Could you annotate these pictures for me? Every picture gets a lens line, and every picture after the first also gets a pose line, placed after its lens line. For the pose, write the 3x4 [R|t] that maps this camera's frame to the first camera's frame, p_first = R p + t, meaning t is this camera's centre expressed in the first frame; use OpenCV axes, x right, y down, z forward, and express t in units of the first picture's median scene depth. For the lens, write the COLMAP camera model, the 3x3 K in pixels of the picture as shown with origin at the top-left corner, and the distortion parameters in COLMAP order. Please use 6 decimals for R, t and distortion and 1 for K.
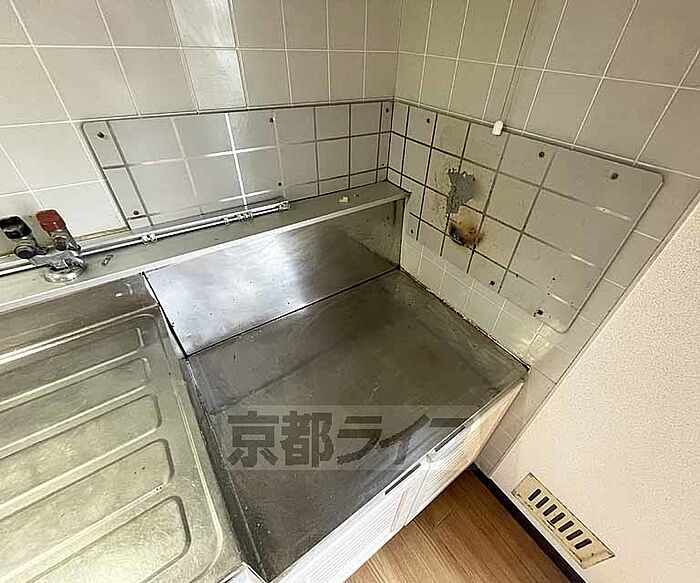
lens RADIAL K [[321.3, 0, 369.1], [0, 321.3, 290.5], [0, 0, 1]] dist [0.016297, -0.000036]
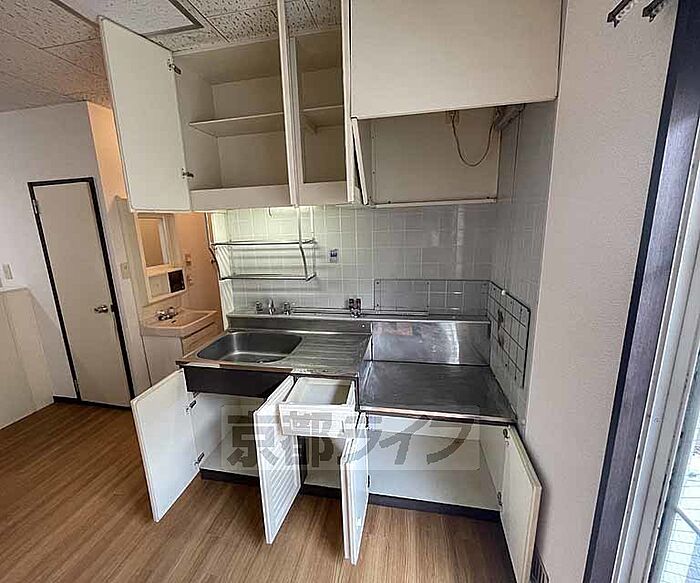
lens RADIAL K [[314.3, 0, 341.1], [0, 314.3, 289.4], [0, 0, 1]] dist [0.001088, 0.000080]
pose [[0.668400, 0.087299, -0.738661, 1.022811], [-0.429022, 0.856491, -0.286989, 0.523226], [0.607603, 0.508725, 0.609932, -0.920166]]
